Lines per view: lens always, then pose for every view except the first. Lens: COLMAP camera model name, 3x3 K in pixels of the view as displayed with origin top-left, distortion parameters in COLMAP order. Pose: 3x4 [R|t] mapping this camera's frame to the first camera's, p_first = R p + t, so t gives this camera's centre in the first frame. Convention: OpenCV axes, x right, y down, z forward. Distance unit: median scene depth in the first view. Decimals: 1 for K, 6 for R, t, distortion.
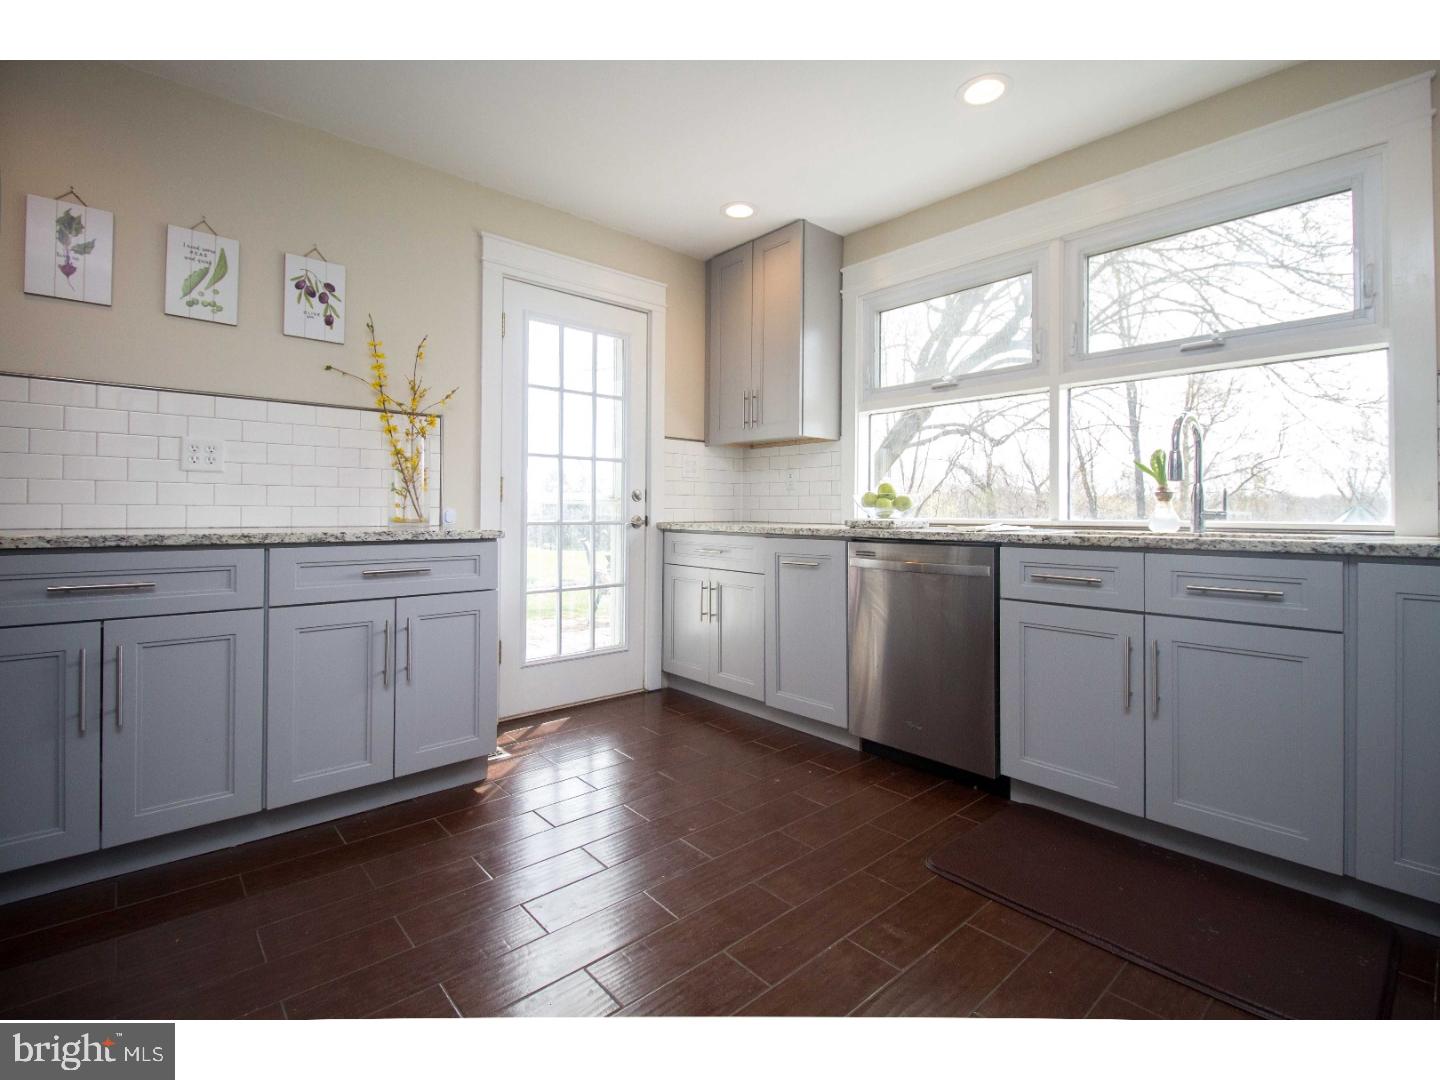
lens RADIAL K [[669.0, 0, 722.4], [0, 669.0, 503.9], [0, 0, 1]] dist [-0.001086, -0.000726]
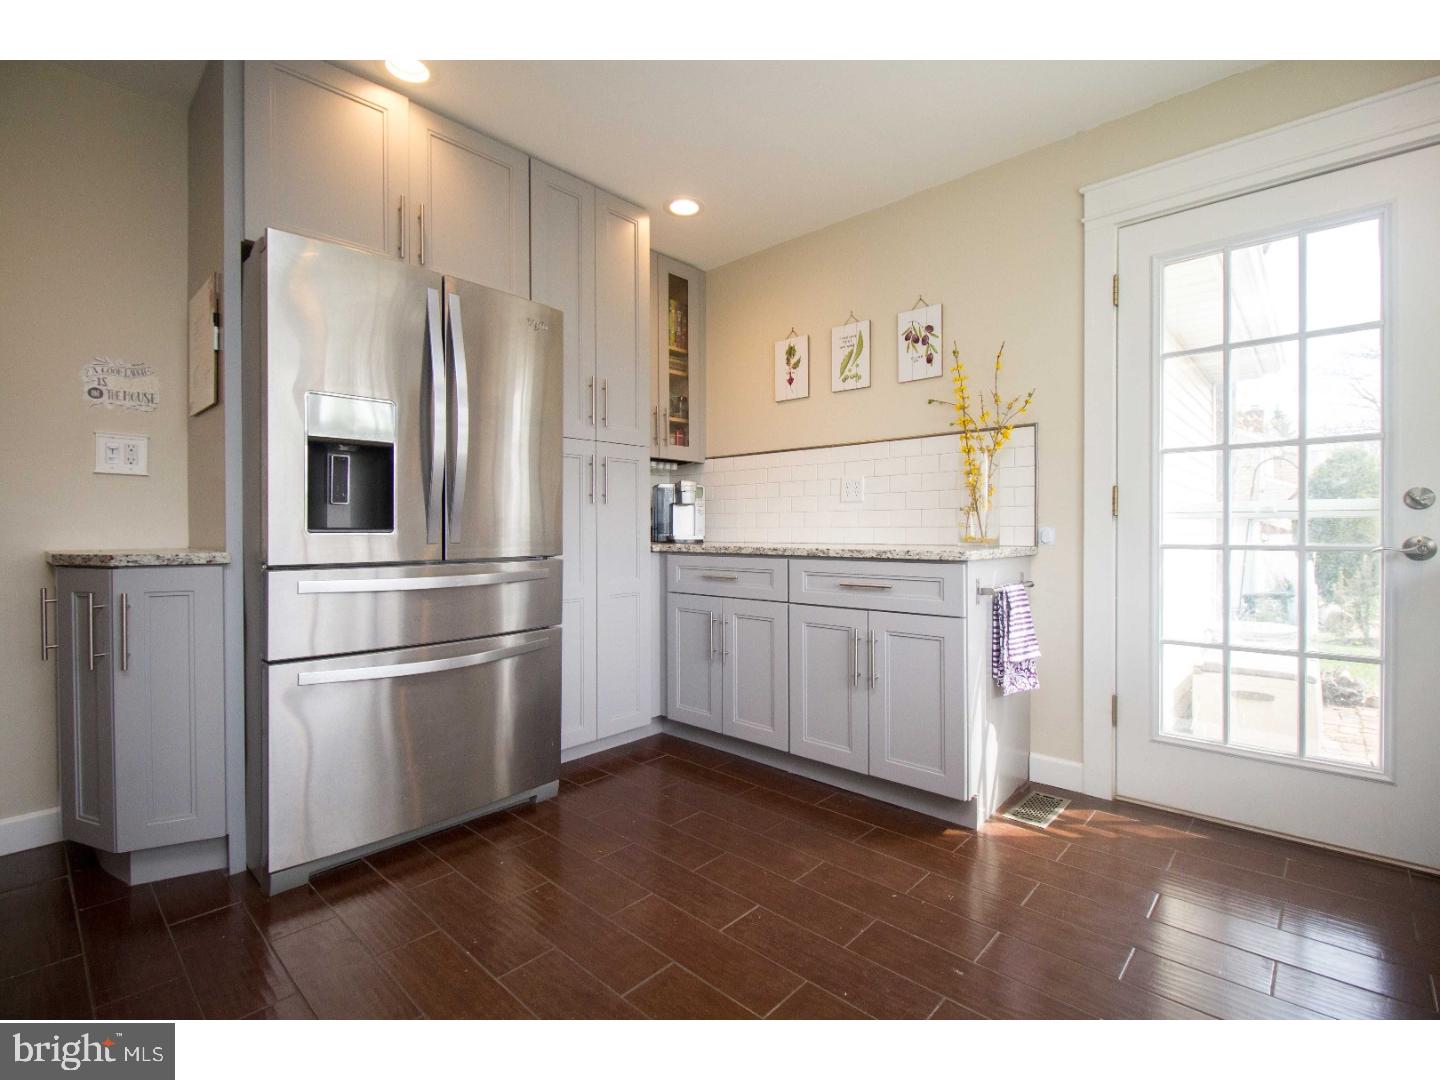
lens RADIAL K [[658.6, 0, 714.3], [0, 658.6, 533.6], [0, 0, 1]] dist [0.019489, -0.014708]
pose [[0.089197, -0.001085, -0.996013, 0.519400], [0.013497, 0.999909, 0.000119, 0.011070], [0.995923, -0.013454, 0.089203, 0.604405]]
